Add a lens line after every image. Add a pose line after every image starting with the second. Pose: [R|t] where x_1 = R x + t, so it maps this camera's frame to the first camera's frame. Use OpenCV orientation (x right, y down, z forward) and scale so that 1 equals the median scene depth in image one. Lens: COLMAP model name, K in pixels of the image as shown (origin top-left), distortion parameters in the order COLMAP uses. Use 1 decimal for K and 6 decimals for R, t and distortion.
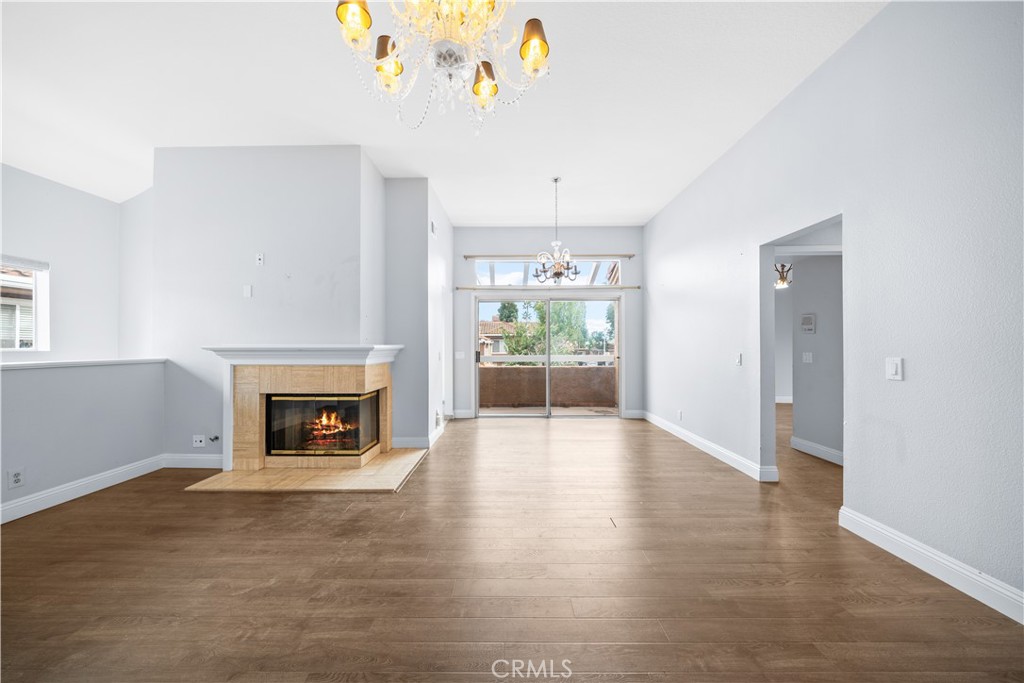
lens RADIAL K [[350.5, 0, 510.7], [0, 350.5, 344.6], [0, 0, 1]] dist [-0.006451, 0.000173]
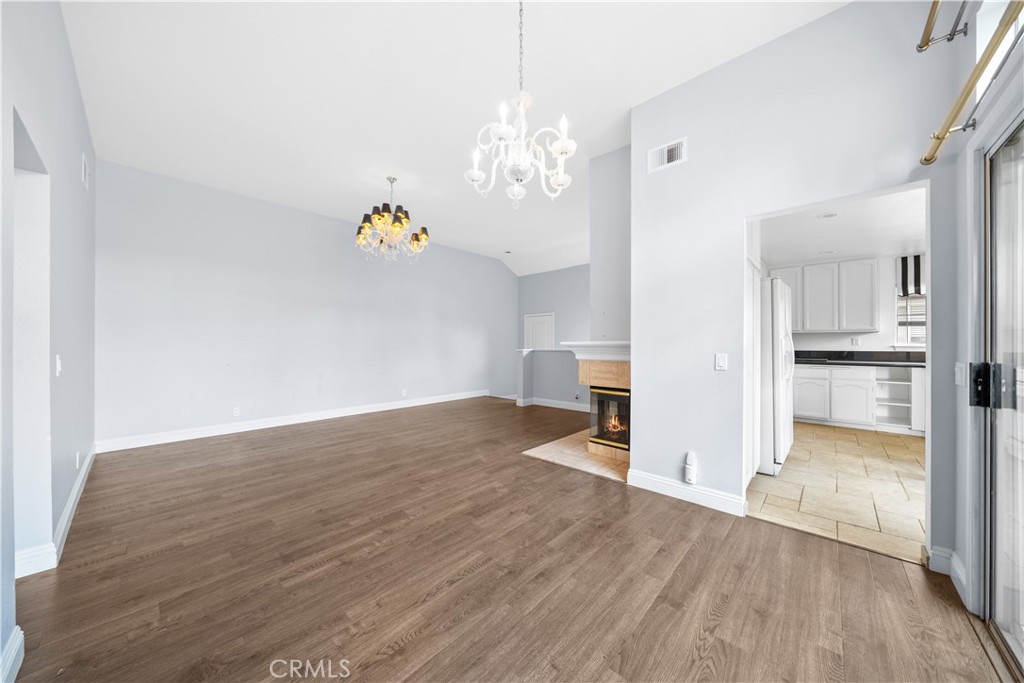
lens RADIAL K [[350.5, 0, 511.2], [0, 350.5, 343.6], [0, 0, 1]] dist [-0.006451, 0.000173]
pose [[-0.678965, 0.006248, -0.734144, 0.564407], [0.006148, 0.999977, 0.002824, 0.001646], [0.734145, -0.002596, -0.678987, 1.609160]]
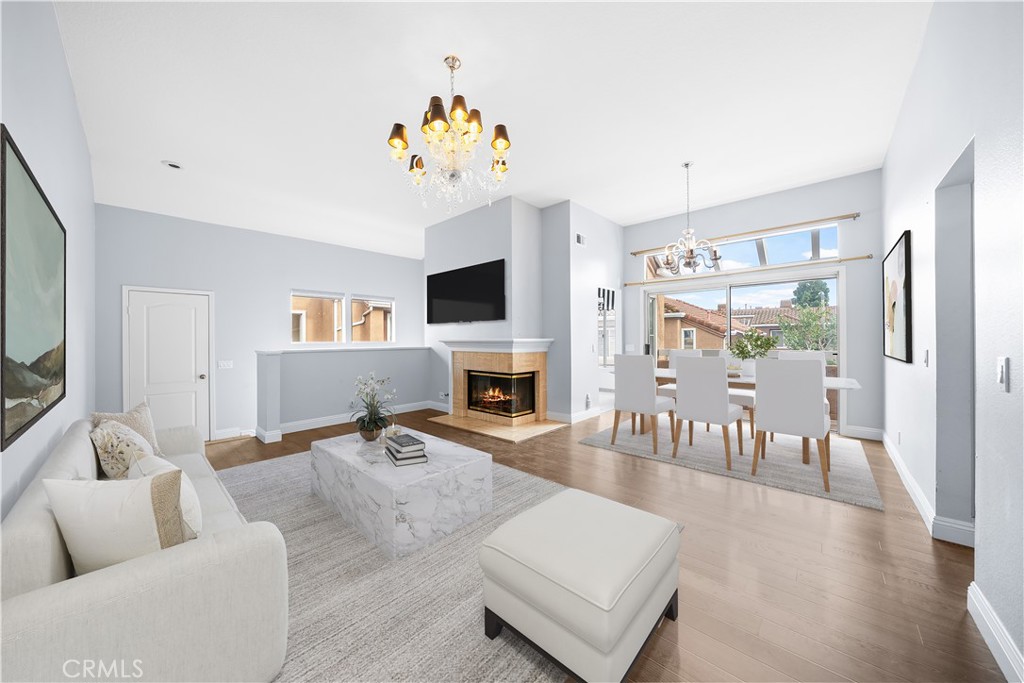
lens RADIAL K [[350.5, 0, 507.5], [0, 350.5, 342.4], [0, 0, 1]] dist [-0.006451, 0.000173]
pose [[0.738027, 0.003245, -0.674763, 0.512618], [0.005875, 0.999920, 0.011234, -0.000495], [0.674746, -0.012255, 0.737949, -0.047182]]
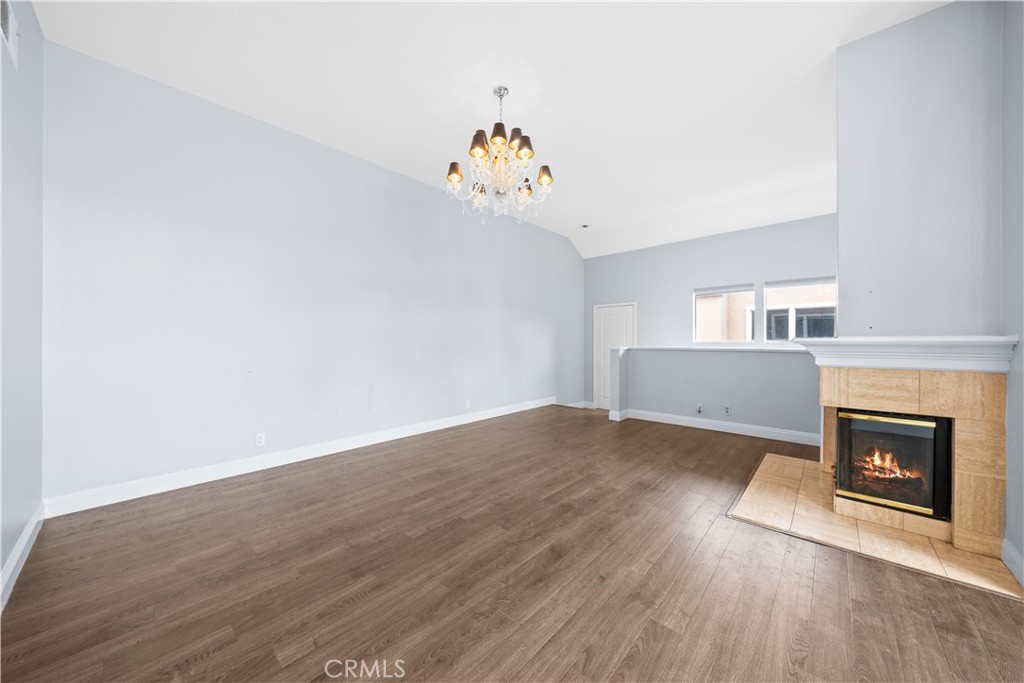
lens RADIAL K [[350.5, 0, 509.4], [0, 350.5, 343.8], [0, 0, 1]] dist [-0.006451, 0.000173]
pose [[-0.675268, 0.013127, -0.737456, 0.532619], [0.005973, 0.999906, 0.012329, 0.000634], [0.737549, 0.003921, -0.675283, 1.009305]]
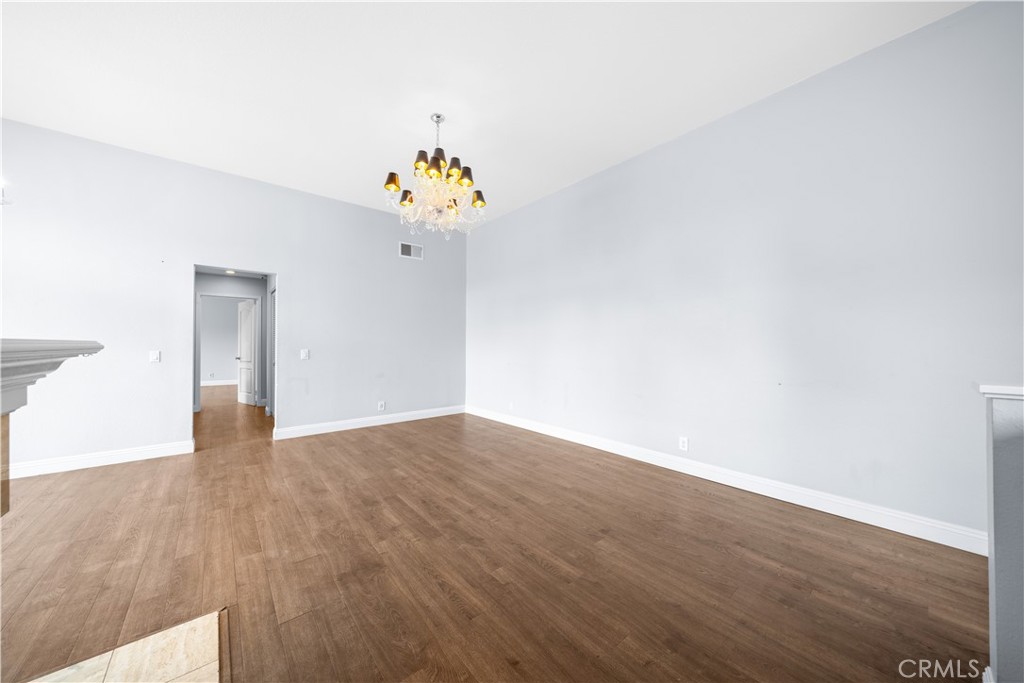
lens RADIAL K [[350.5, 0, 501.9], [0, 350.5, 335.1], [0, 0, 1]] dist [-0.006451, 0.000173]
pose [[-0.636477, 0.023580, 0.770935, -0.889953], [-0.001156, 0.999502, -0.031525, 0.009296], [-0.771295, -0.020956, -0.636133, 0.875175]]
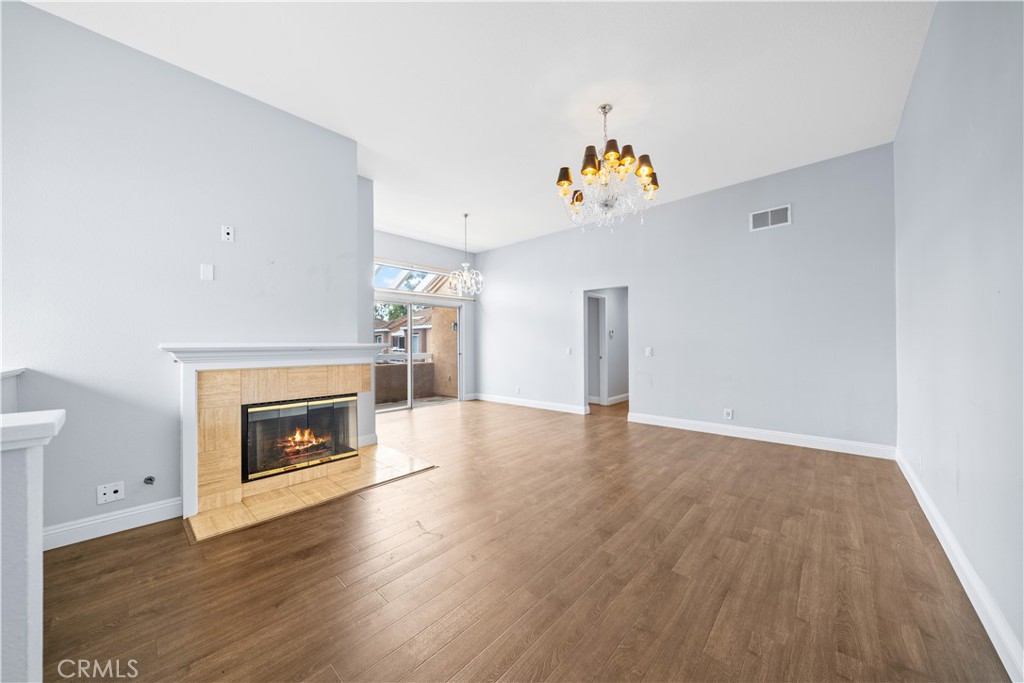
lens RADIAL K [[350.5, 0, 513.5], [0, 350.5, 347.4], [0, 0, 1]] dist [-0.006451, 0.000173]
pose [[0.667072, -0.009745, 0.744929, -0.892258], [0.003598, 0.999945, 0.009859, 0.003437], [-0.744984, -0.003897, 0.667070, 0.011750]]
